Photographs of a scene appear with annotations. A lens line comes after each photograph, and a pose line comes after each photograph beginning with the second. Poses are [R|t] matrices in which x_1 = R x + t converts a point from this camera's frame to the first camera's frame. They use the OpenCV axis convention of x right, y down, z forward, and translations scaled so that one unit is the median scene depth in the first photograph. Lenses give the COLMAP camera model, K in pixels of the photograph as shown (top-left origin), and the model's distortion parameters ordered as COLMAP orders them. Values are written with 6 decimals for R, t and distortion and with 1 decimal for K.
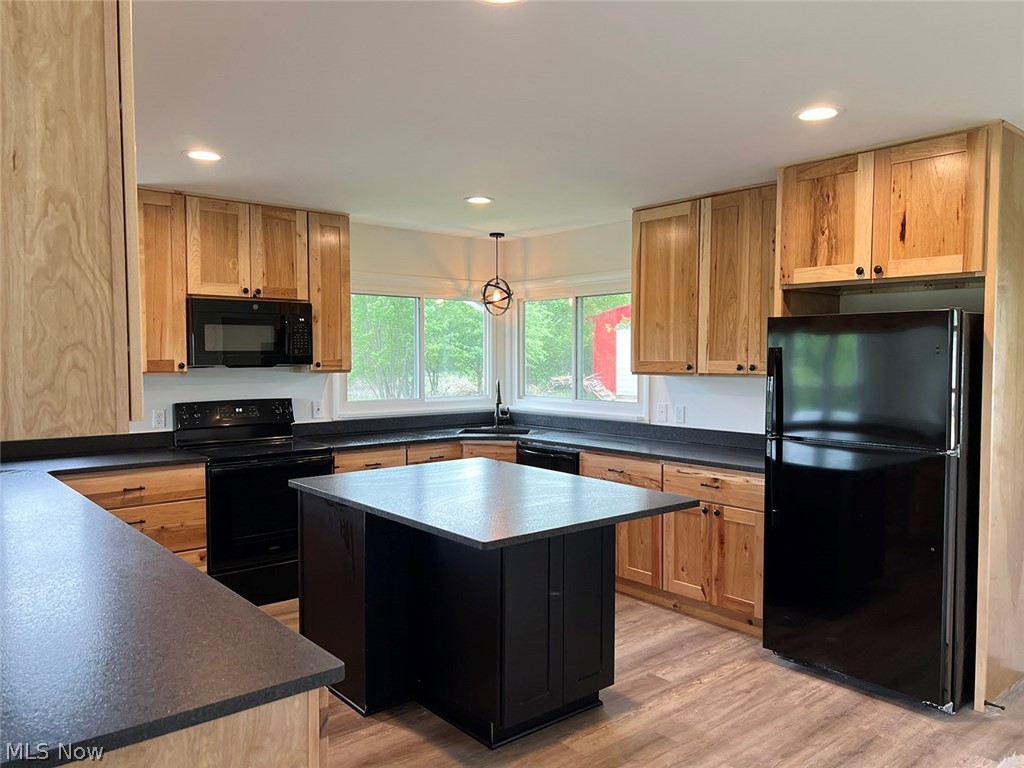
lens RADIAL K [[774.1, 0, 516.5], [0, 774.1, 382.3], [0, 0, 1]] dist [0.039395, -0.032832]
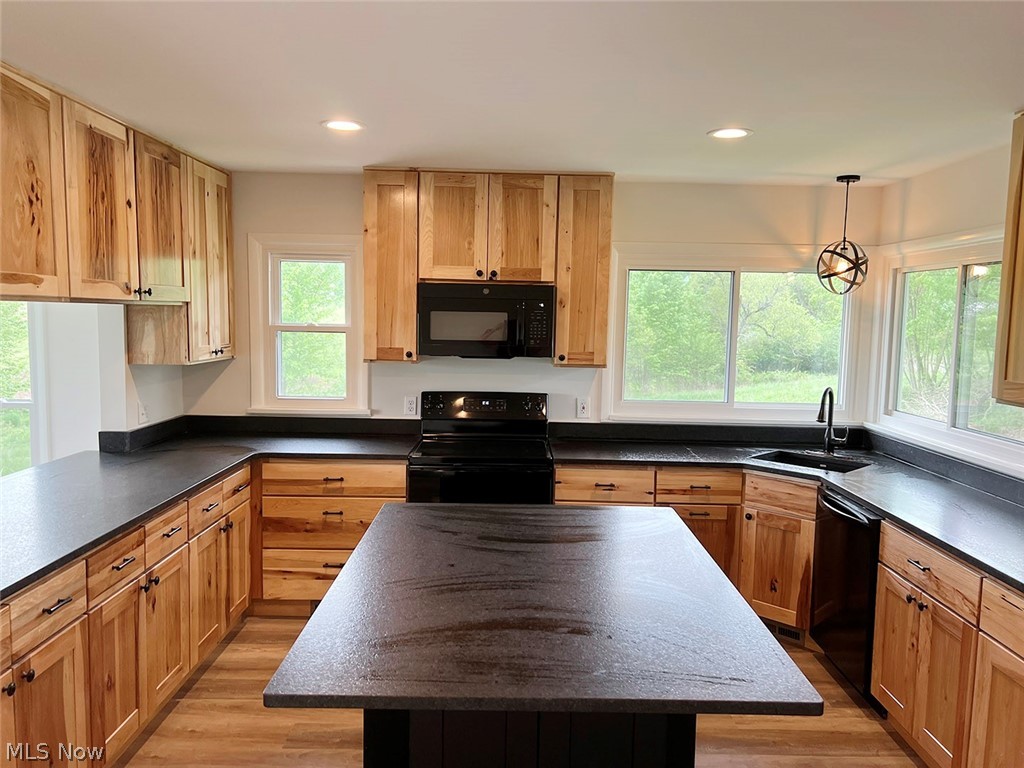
lens RADIAL K [[774.1, 0, 512.5], [0, 774.1, 389.0], [0, 0, 1]] dist [0.039395, -0.032832]
pose [[0.764056, 0.080996, -0.640045, 0.259113], [-0.043212, 0.996285, 0.074493, -0.051702], [0.643701, -0.029259, 0.764718, 0.332184]]
